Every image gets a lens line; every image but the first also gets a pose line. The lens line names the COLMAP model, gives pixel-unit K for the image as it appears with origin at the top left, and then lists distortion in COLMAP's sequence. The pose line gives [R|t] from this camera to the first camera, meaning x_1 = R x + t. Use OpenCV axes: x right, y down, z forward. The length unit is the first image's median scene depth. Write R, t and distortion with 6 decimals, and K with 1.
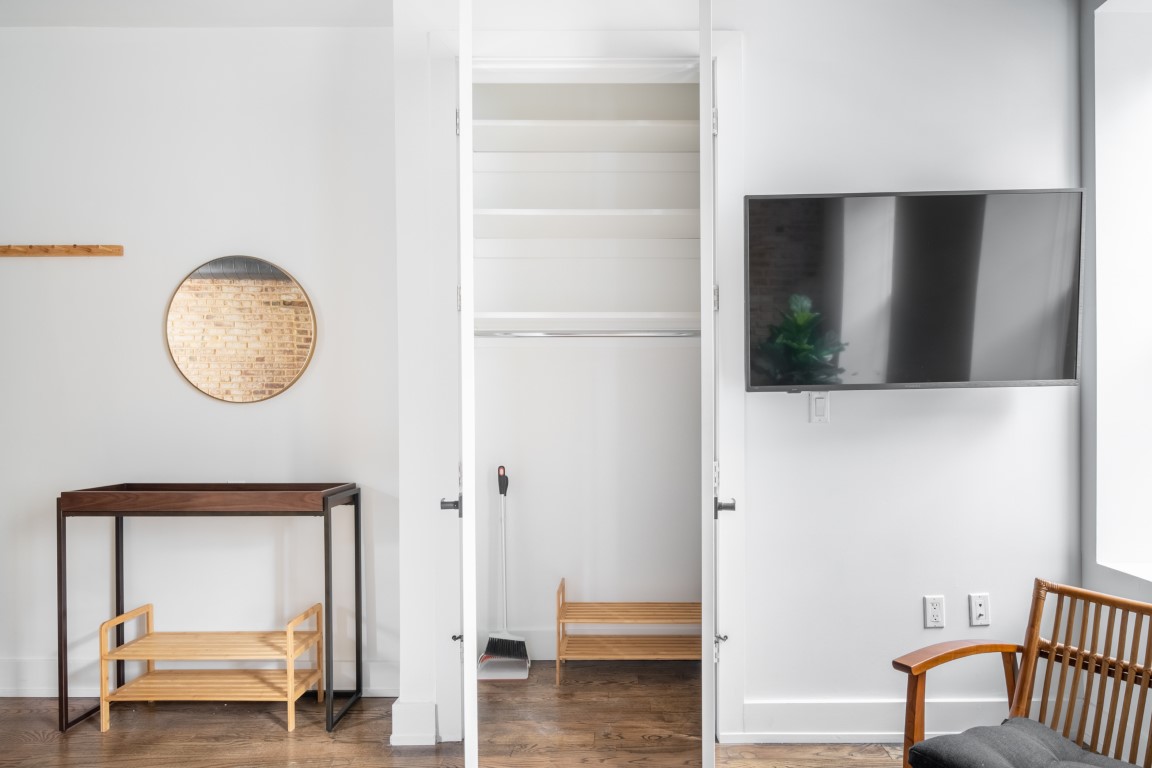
lens RADIAL K [[633.4, 0, 610.5], [0, 633.4, 409.0], [0, 0, 1]] dist [0.001872, -0.000558]
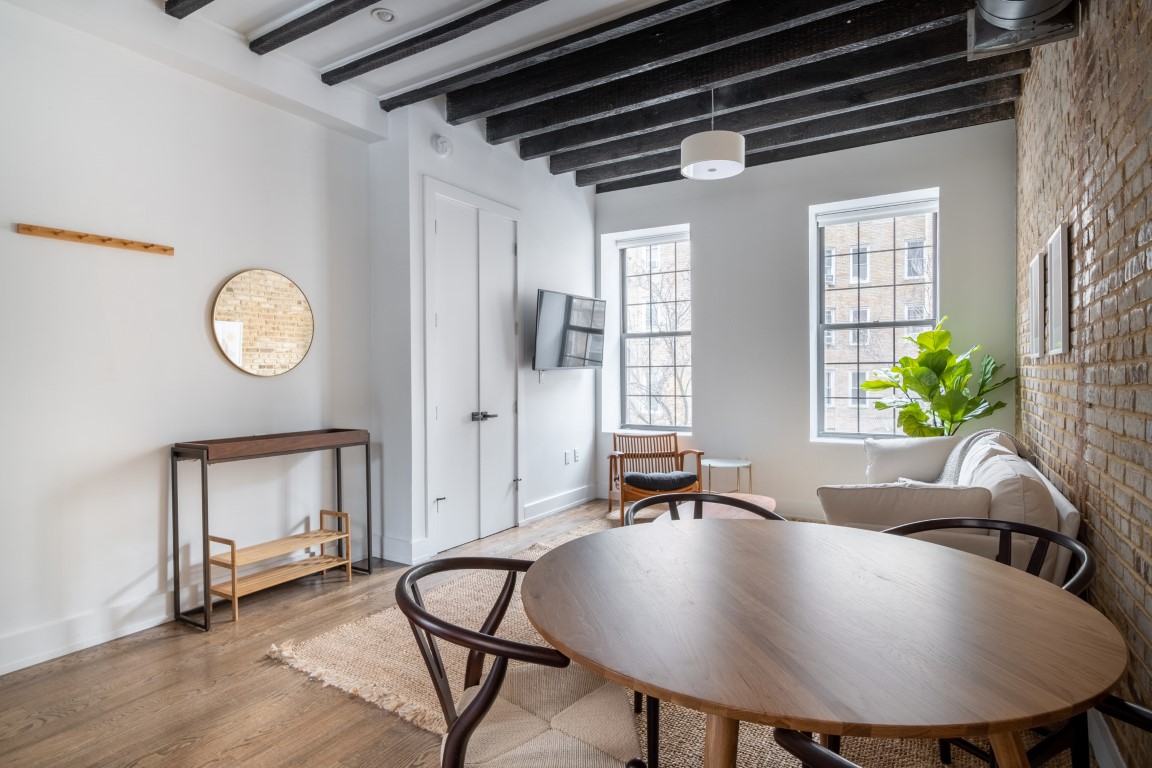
lens RADIAL K [[617.6, 0, 576.0], [0, 617.6, 384.0], [0, 0, 1]] dist [0.001044, -0.001869]
pose [[0.517746, -0.015879, 0.855387, -1.557248], [0.008663, 0.999874, 0.013318, -0.005824], [-0.855490, 0.000515, 0.517818, -0.304136]]
